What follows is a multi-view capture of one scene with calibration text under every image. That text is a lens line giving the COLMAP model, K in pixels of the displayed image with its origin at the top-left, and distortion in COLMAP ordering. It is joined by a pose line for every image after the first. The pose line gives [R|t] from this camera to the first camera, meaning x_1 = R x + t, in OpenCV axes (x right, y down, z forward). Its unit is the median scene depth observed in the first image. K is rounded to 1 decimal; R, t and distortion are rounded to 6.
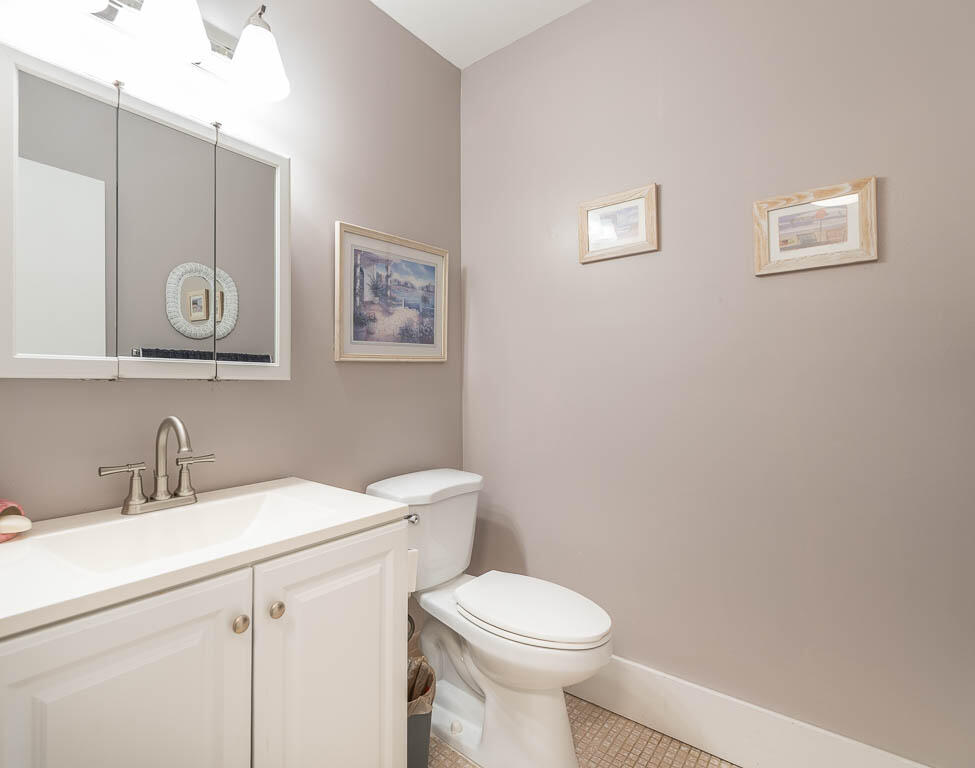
lens RADIAL K [[523.0, 0, 486.8], [0, 523.0, 380.3], [0, 0, 1]] dist [0.005545, -0.000035]
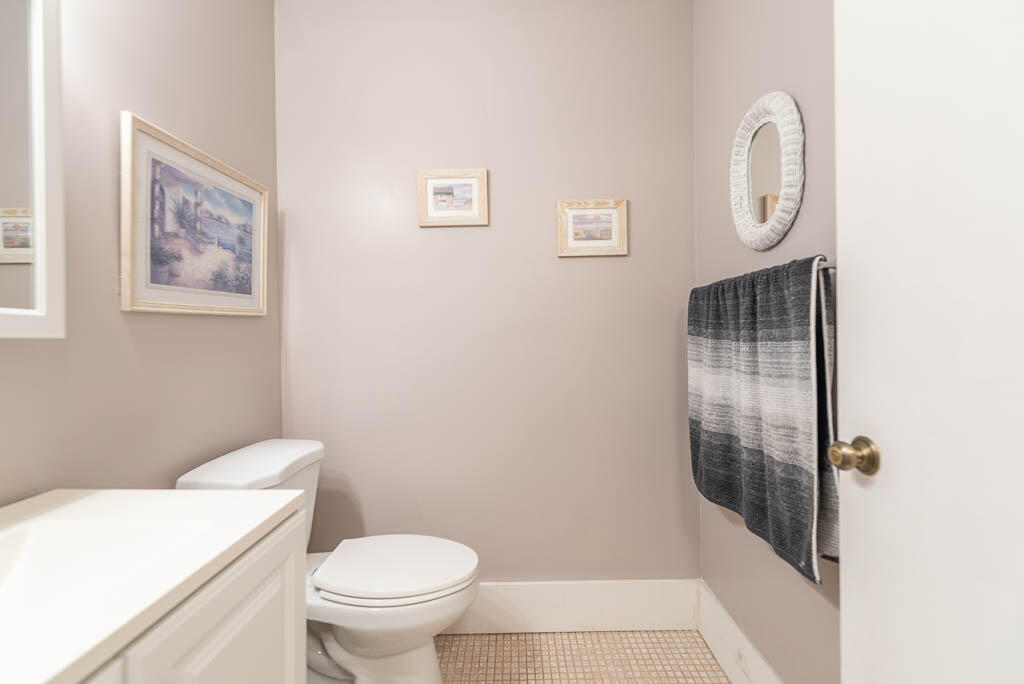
lens RADIAL K [[434.9, 0, 512.7], [0, 434.9, 339.7], [0, 0, 1]] dist [0.000373, 0.000363]
pose [[0.771557, -0.008628, 0.636102, -0.246960], [0.006474, 0.999963, 0.005711, 0.002269], [-0.636128, -0.000288, 0.771584, 0.207183]]
